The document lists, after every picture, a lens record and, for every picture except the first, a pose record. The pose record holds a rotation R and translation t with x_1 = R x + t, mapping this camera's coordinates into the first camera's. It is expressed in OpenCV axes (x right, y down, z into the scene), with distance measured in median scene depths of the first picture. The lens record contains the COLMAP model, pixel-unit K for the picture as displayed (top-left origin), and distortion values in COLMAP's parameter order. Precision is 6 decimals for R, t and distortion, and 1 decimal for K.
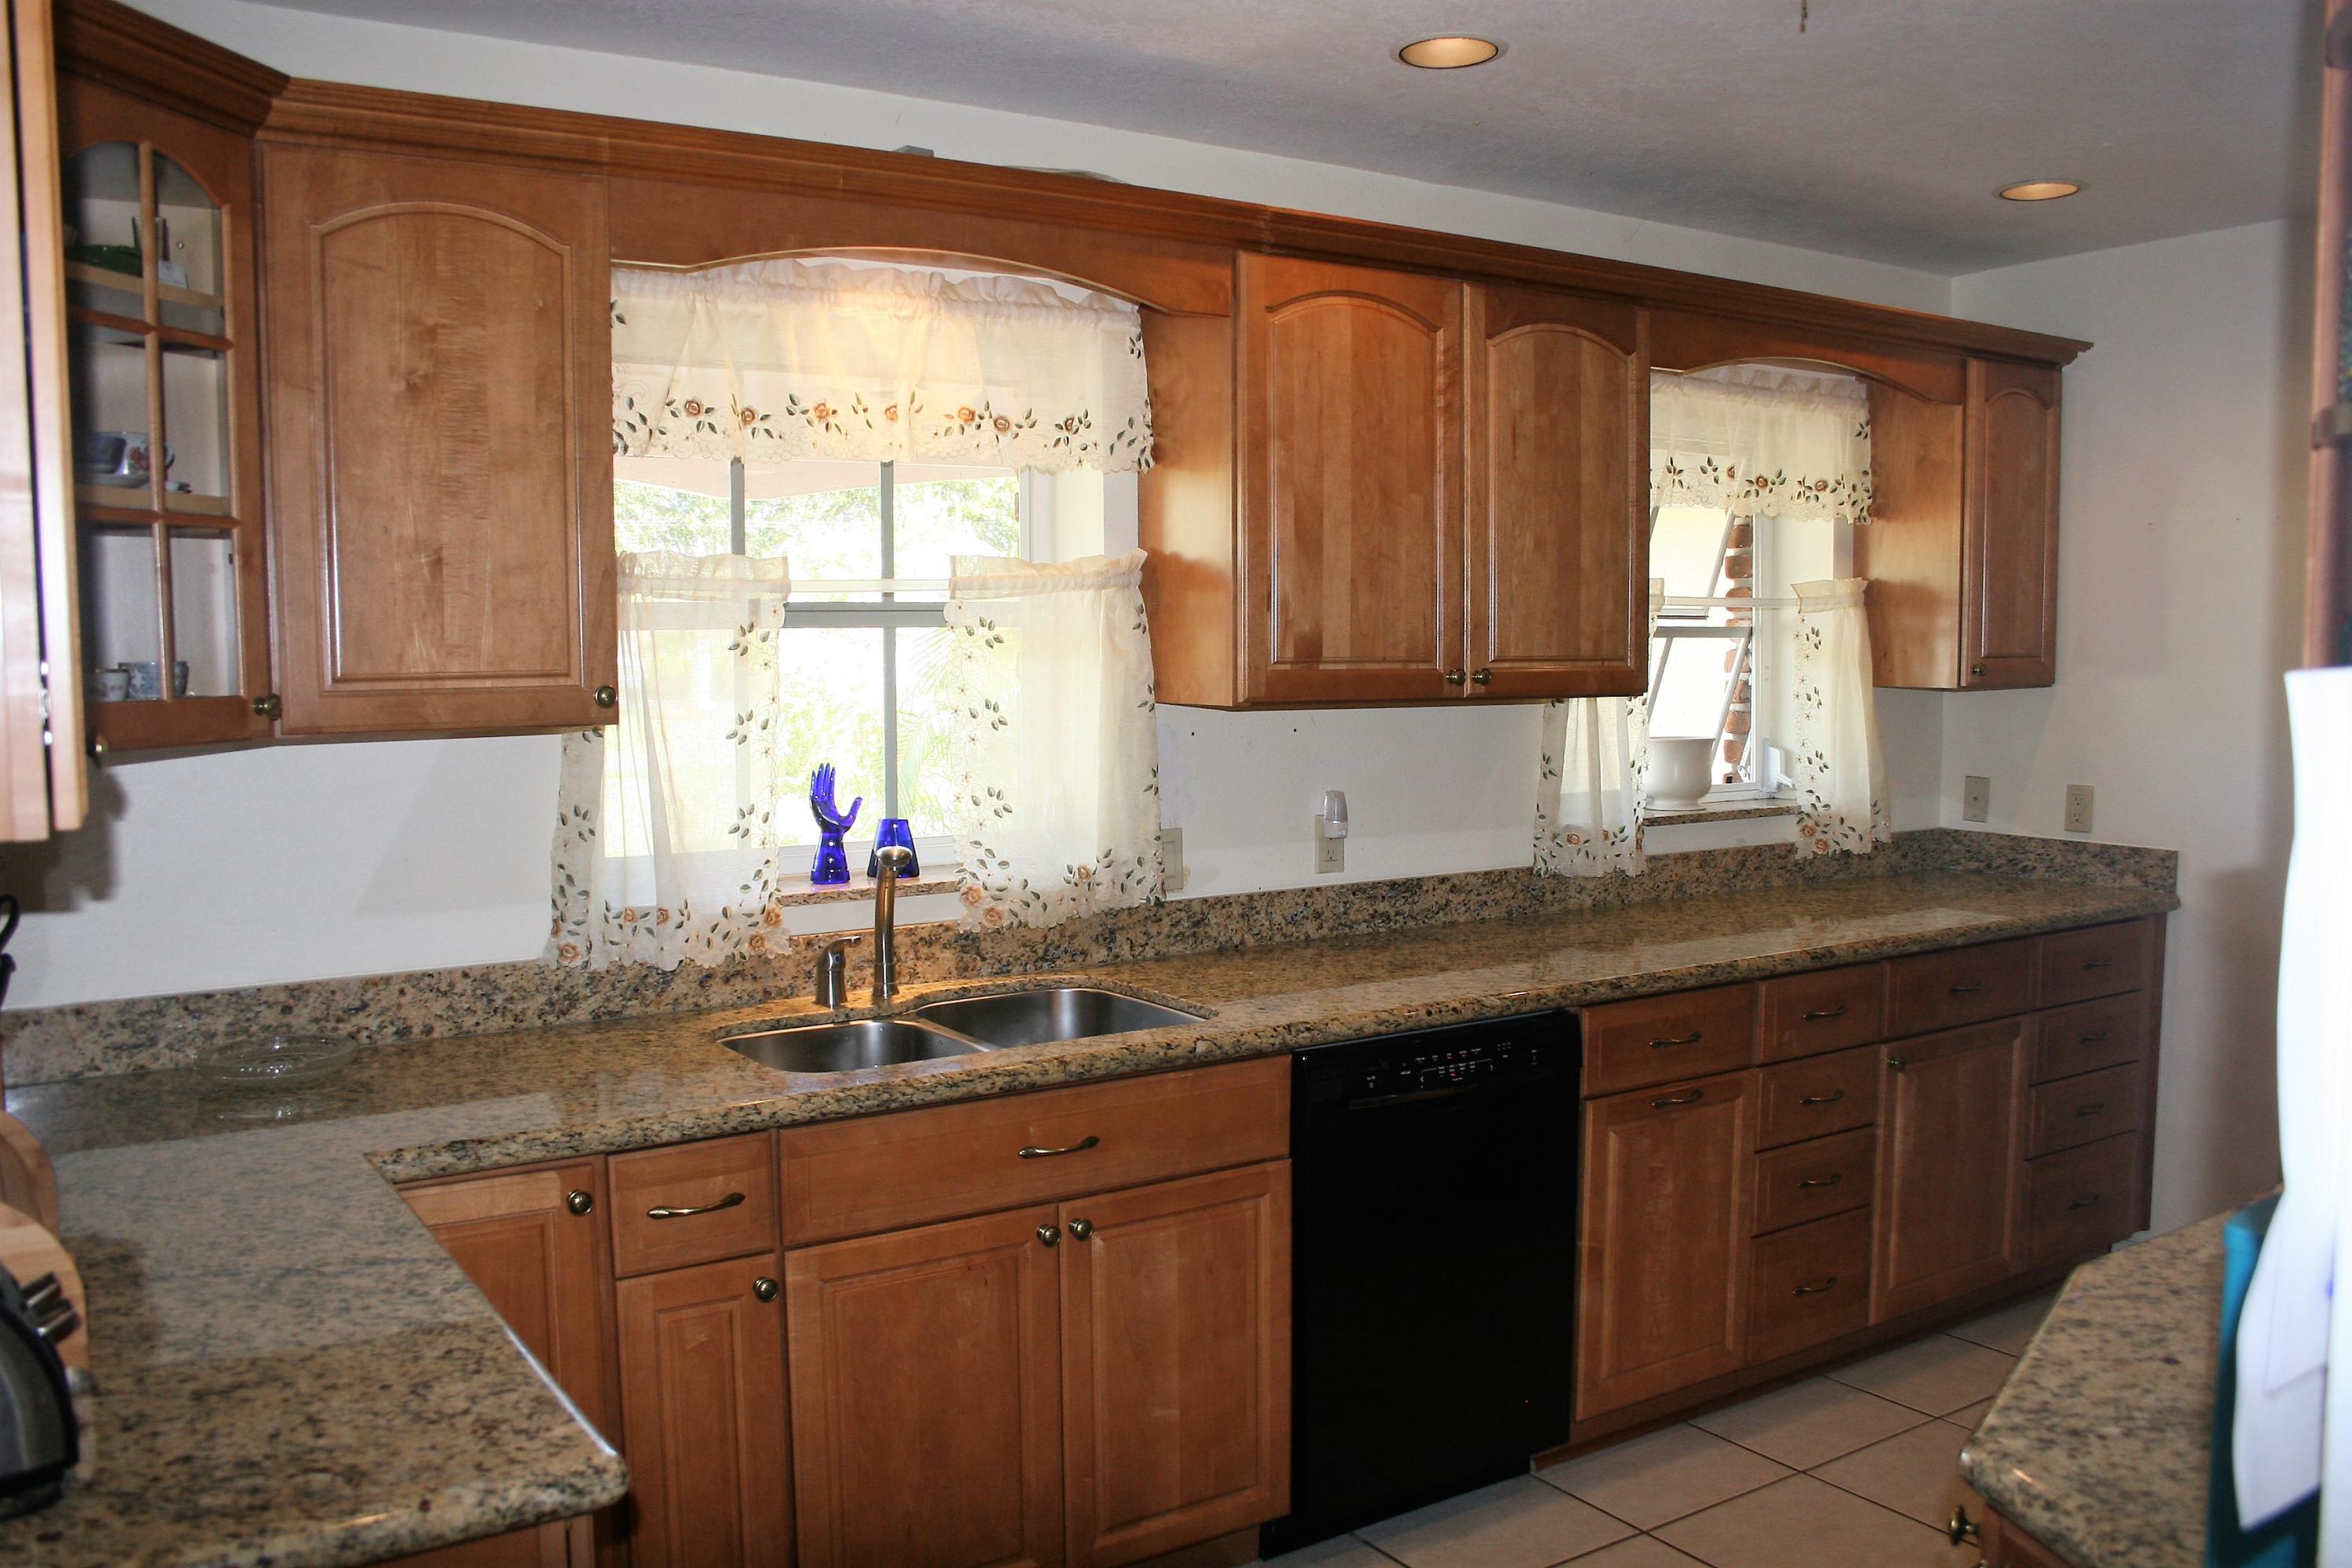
lens RADIAL K [[1941.2, 0, 1171.8], [0, 1941.2, 809.4], [0, 0, 1]] dist [-0.151737, 0.139255]
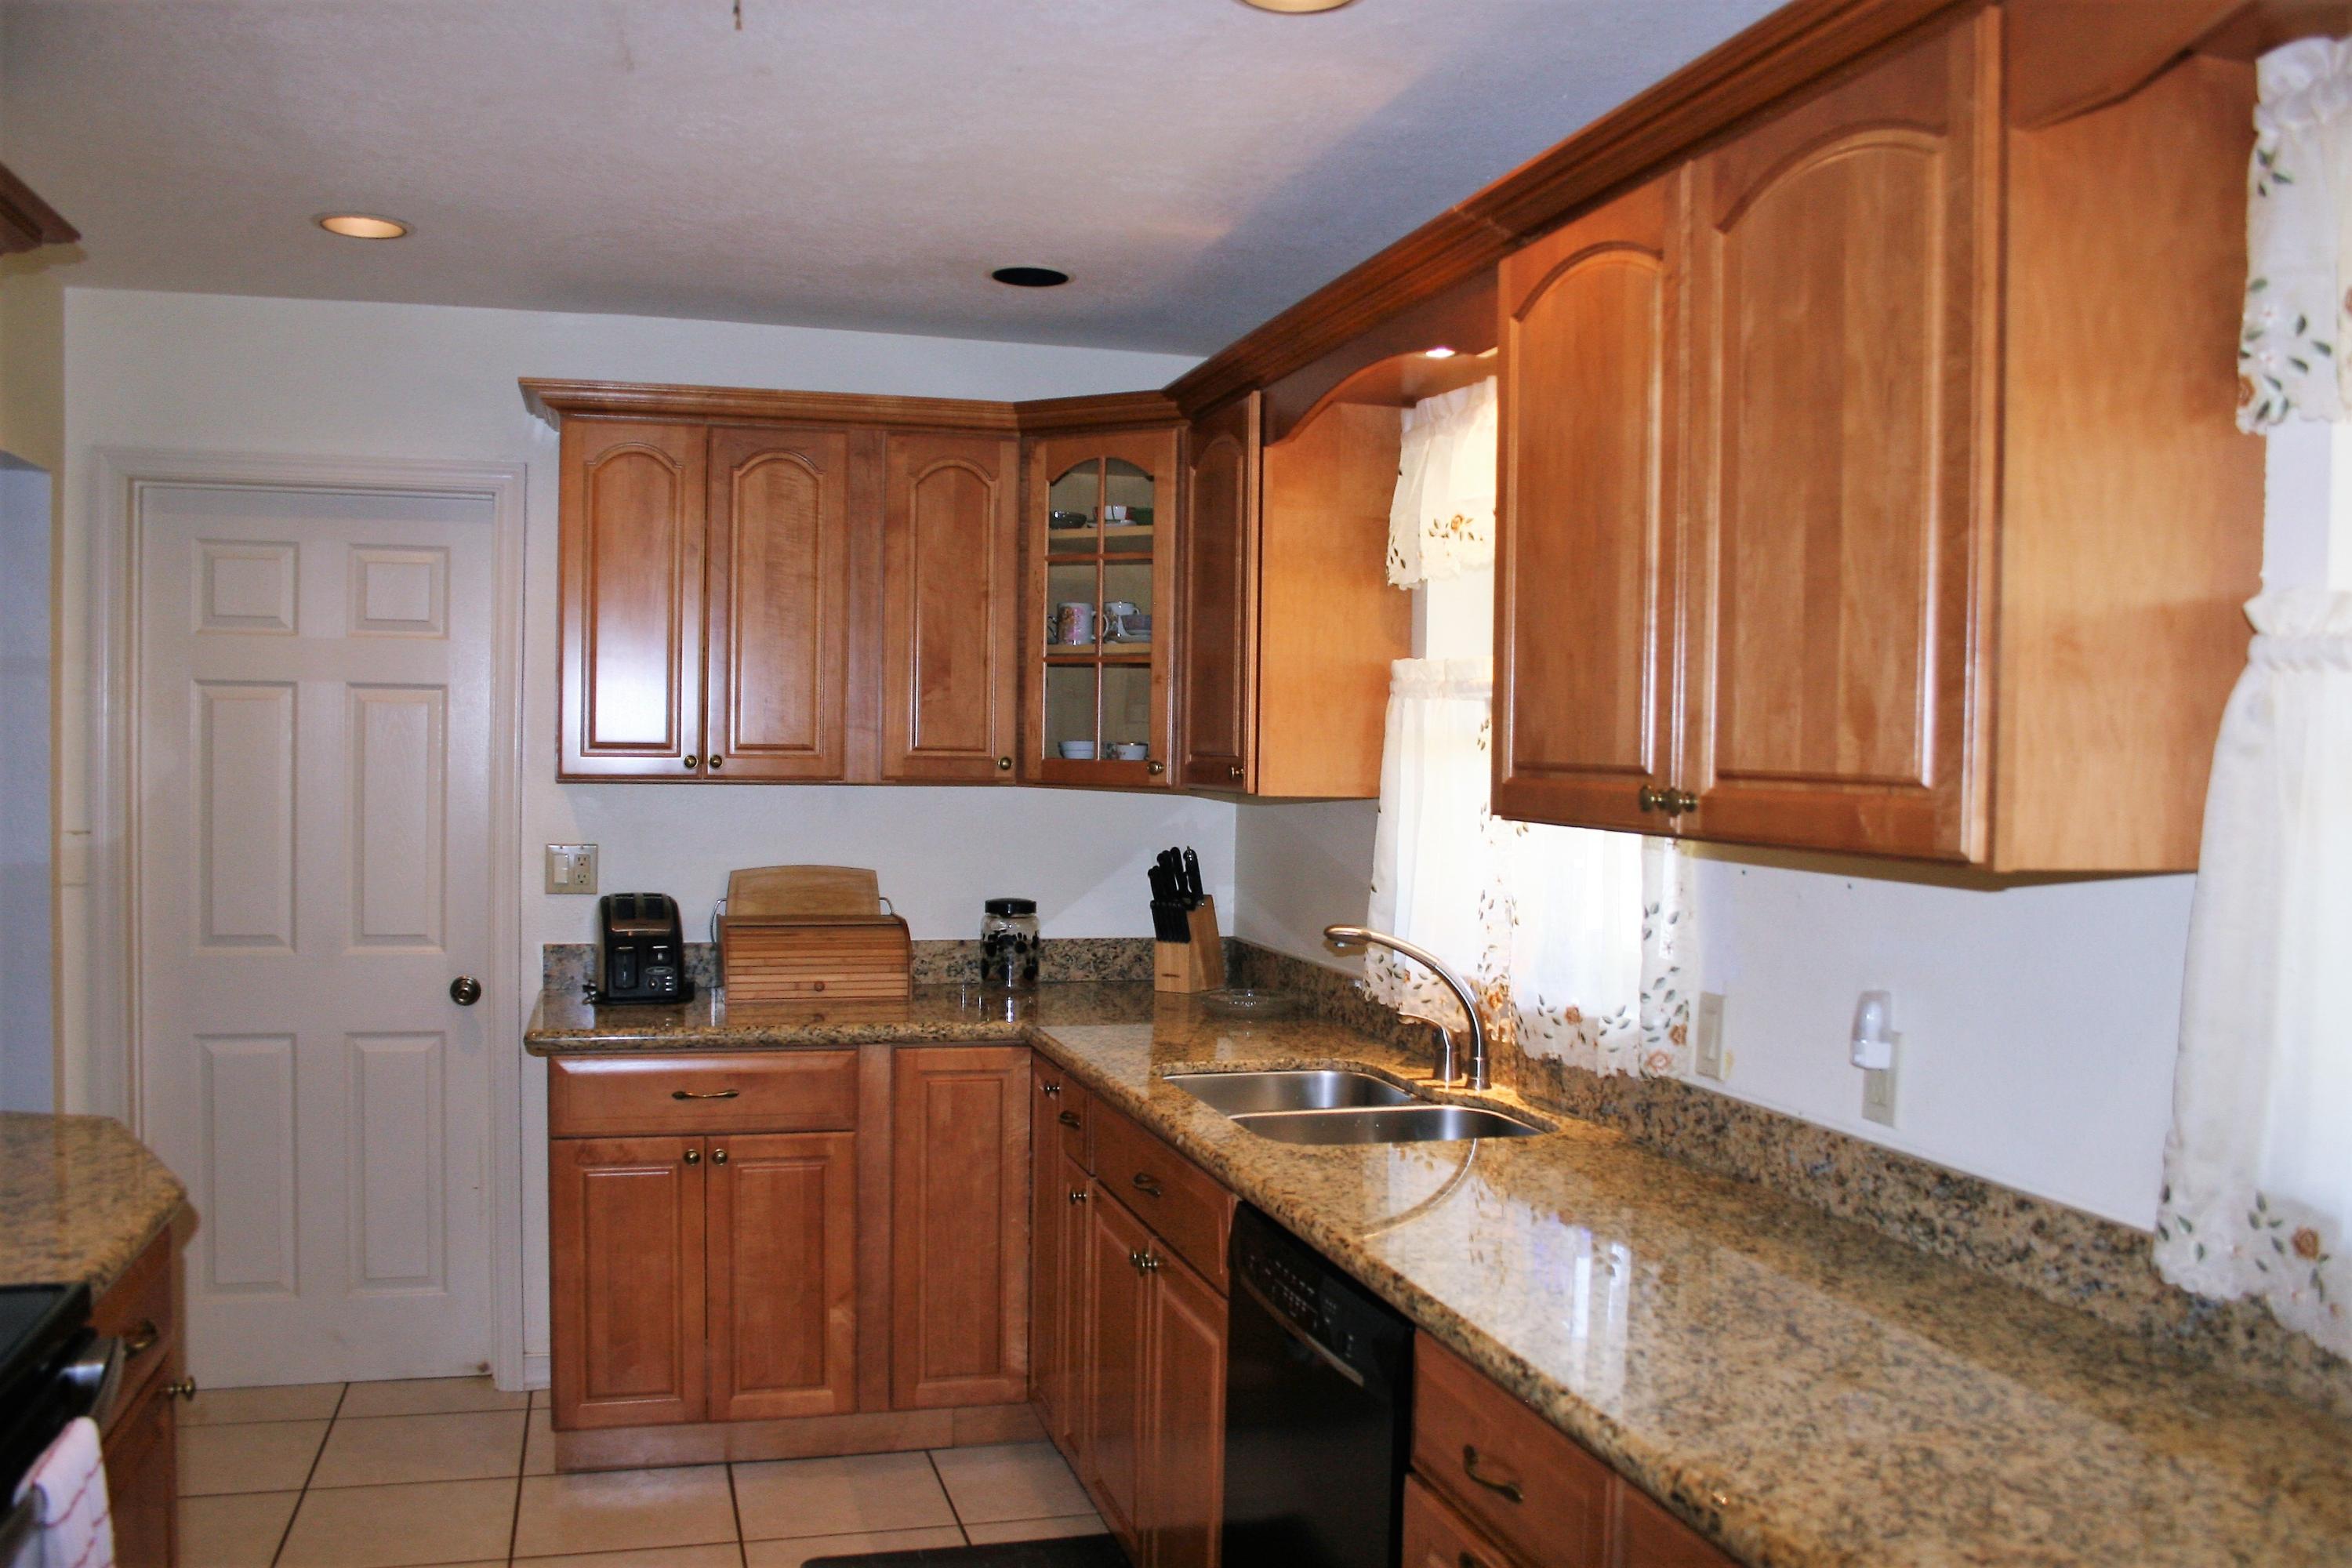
lens RADIAL K [[1941.2, 0, 1171.8], [0, 1941.2, 809.4], [0, 0, 1]] dist [-0.151737, 0.139255]
pose [[-0.292799, 0.030672, -0.955682, 0.727127], [-0.106166, 0.992263, 0.064373, -0.082059], [0.950262, 0.120309, -0.287277, 0.955272]]
